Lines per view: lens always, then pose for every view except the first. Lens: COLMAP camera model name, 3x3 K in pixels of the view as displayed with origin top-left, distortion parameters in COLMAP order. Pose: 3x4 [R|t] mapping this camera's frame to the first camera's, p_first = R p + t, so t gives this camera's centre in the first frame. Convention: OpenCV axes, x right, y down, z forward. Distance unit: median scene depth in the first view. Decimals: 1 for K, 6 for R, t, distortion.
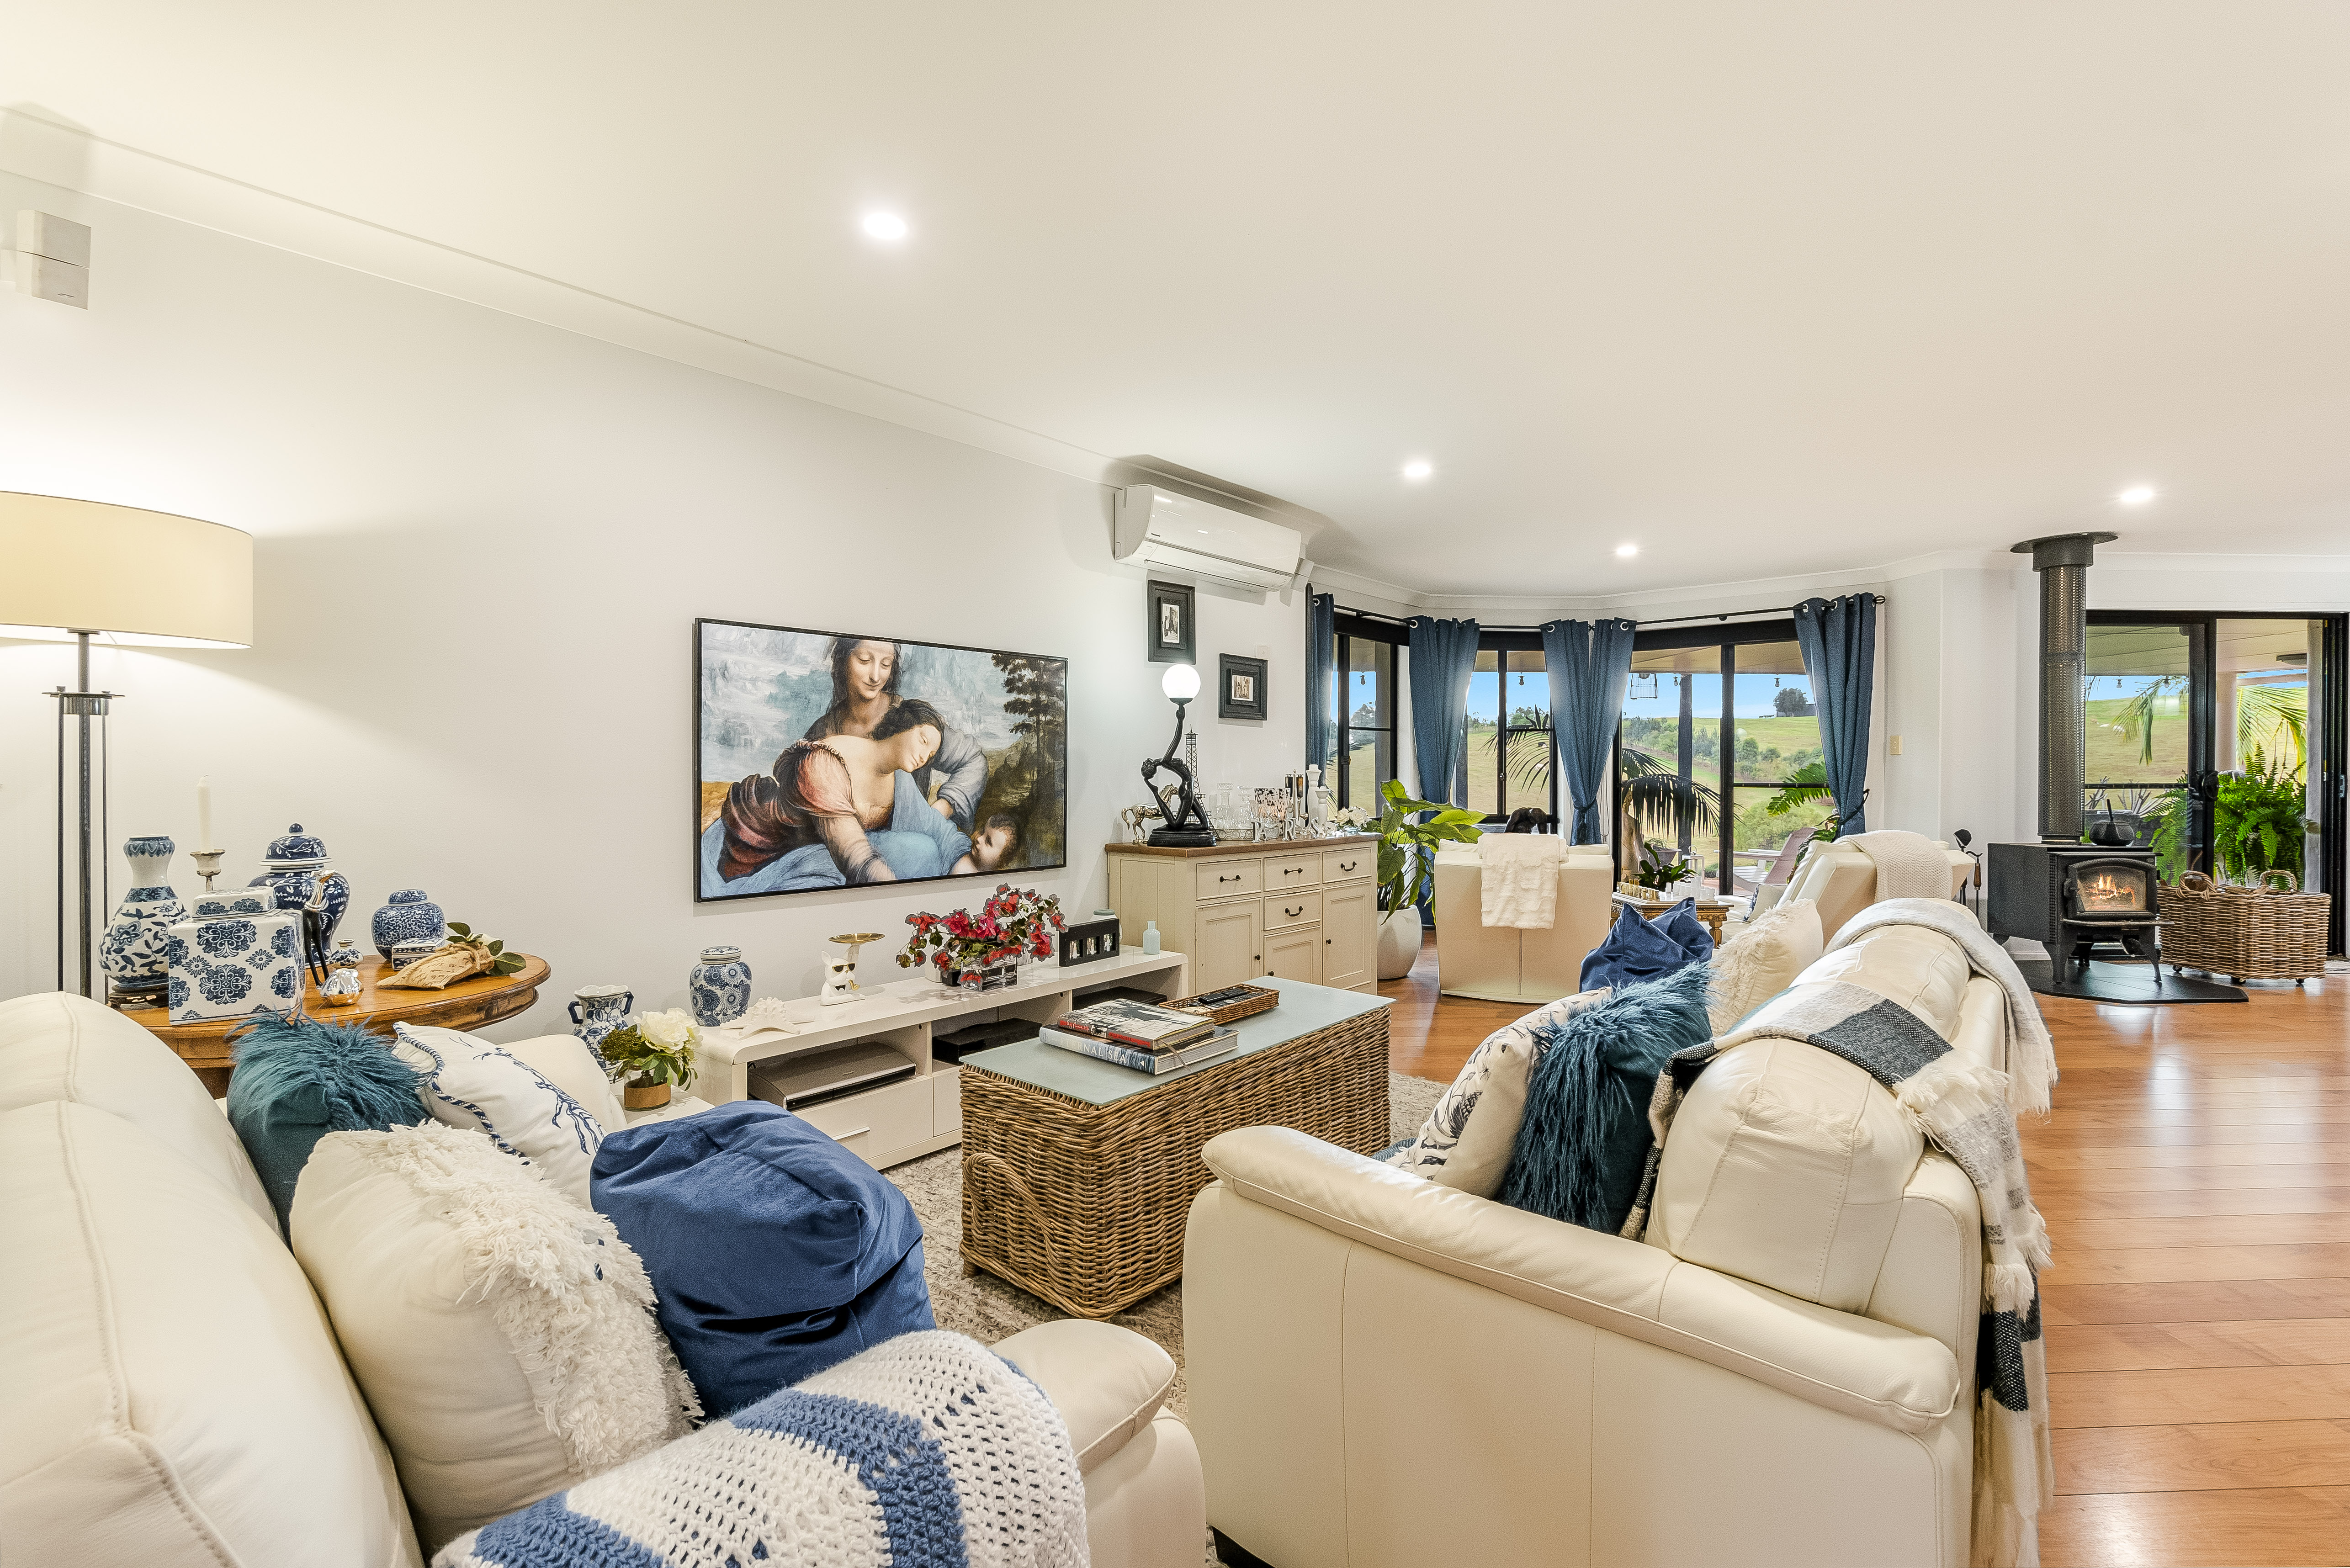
lens RADIAL K [[1032.1, 0, 1175.0], [0, 1032.1, 784.0], [0, 0, 1]] dist [0.000462, 0.000308]
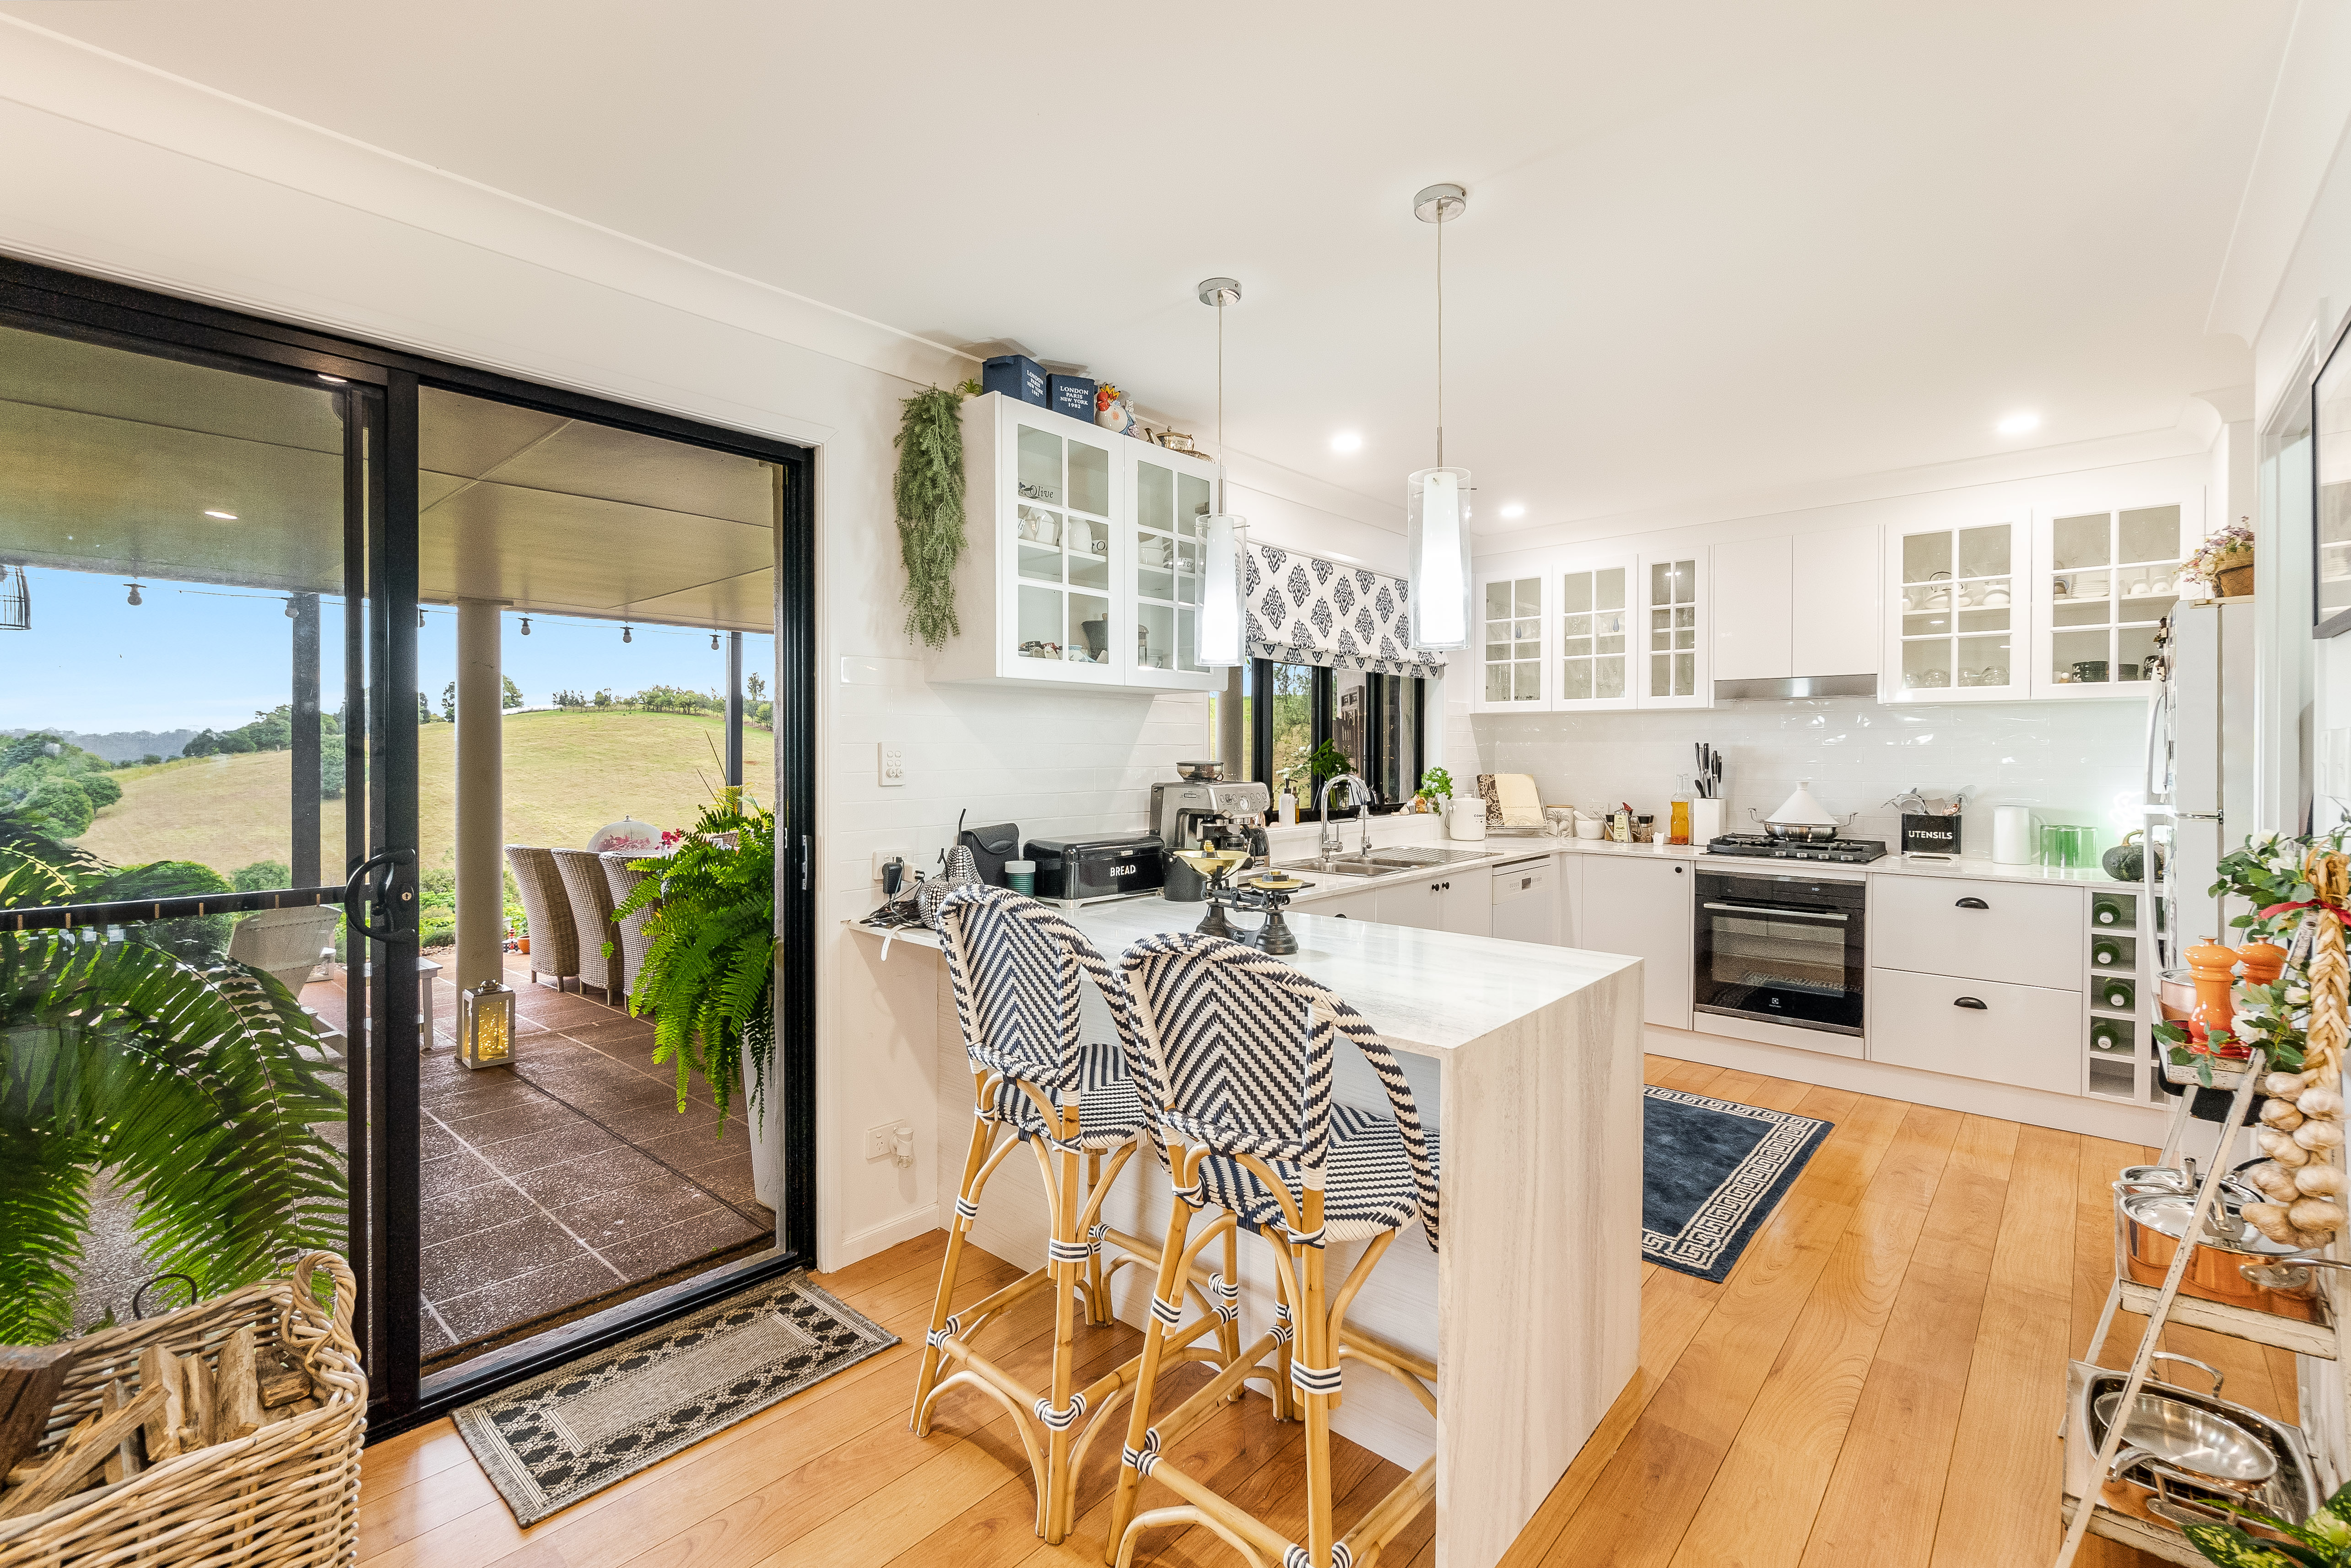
lens RADIAL K [[1025.4, 0, 1177.5], [0, 1025.4, 759.3], [0, 0, 1]] dist [-0.002031, 0.000059]
pose [[0.705614, -0.002532, 0.708592, 0.920672], [0.006587, 0.999974, -0.002987, -0.037041], [-0.708566, 0.006775, 0.705612, 0.586424]]
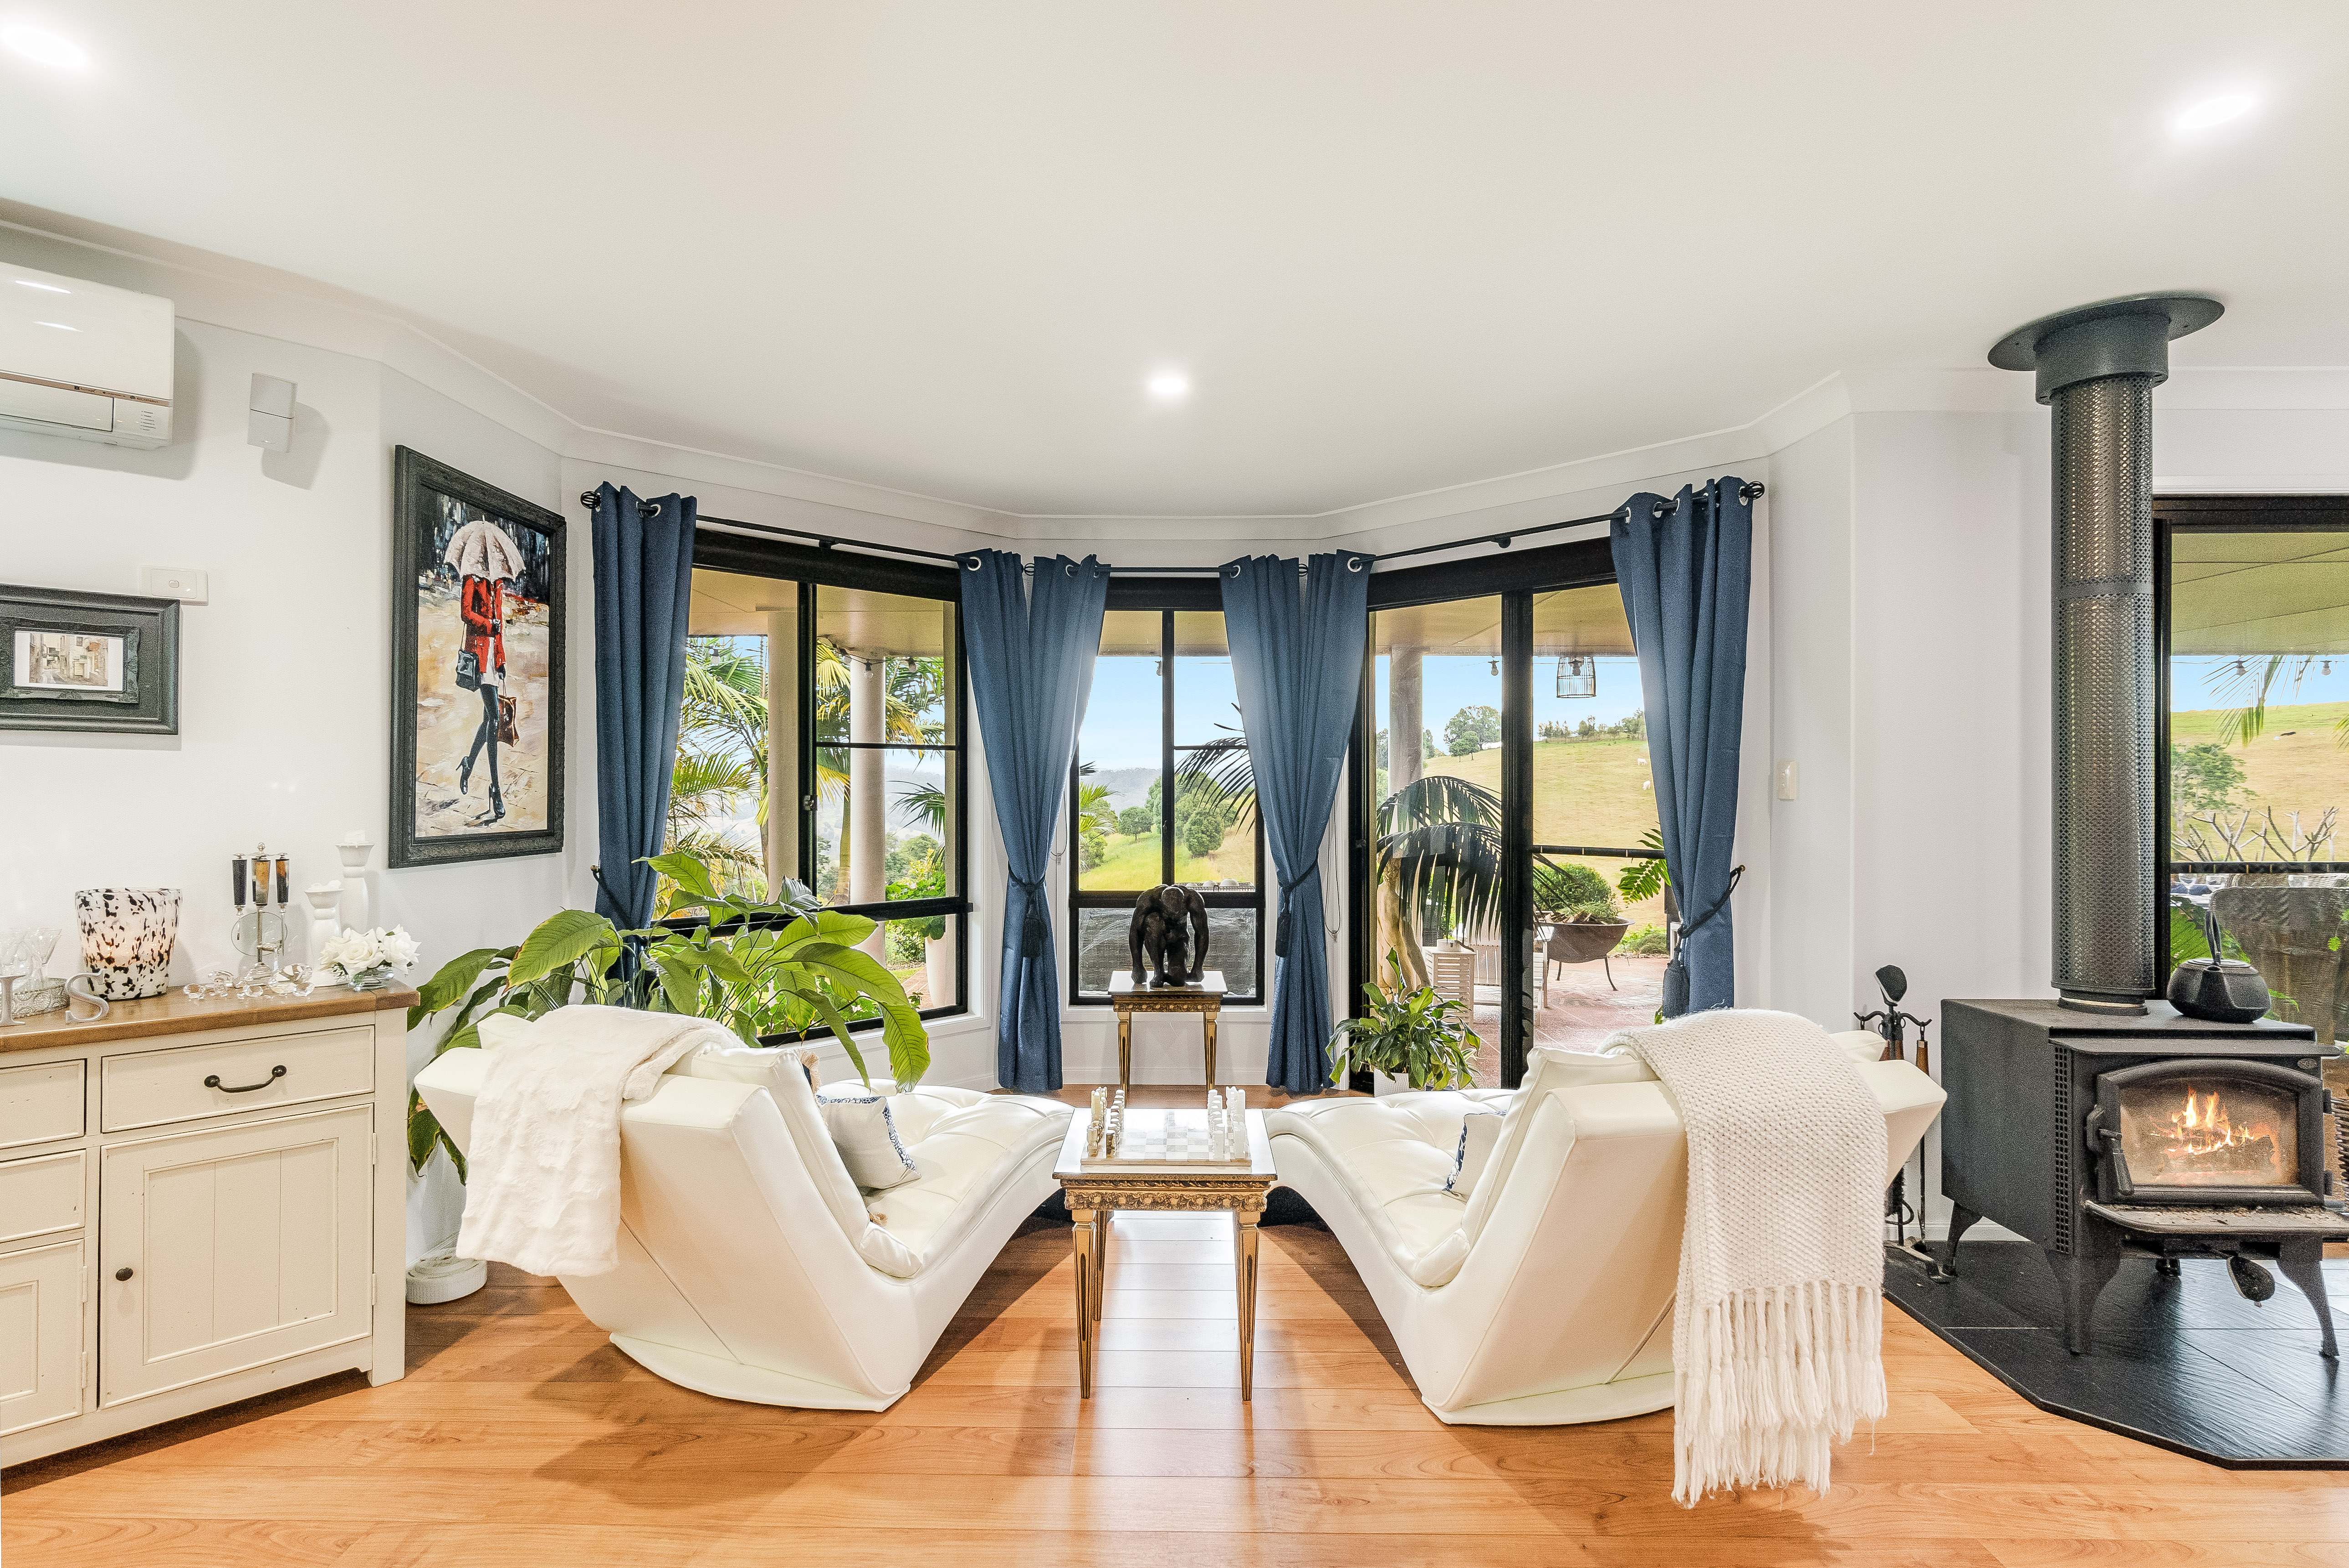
lens RADIAL K [[1141.6, 0, 1161.6], [0, 1141.6, 778.3], [0, 0, 1]] dist [0.001562, 0.000433]
pose [[0.996825, 0.001889, -0.079600, 0.440678], [-0.003185, 0.999864, -0.016163, -0.028523], [0.079558, 0.016365, 0.996696, 0.426372]]
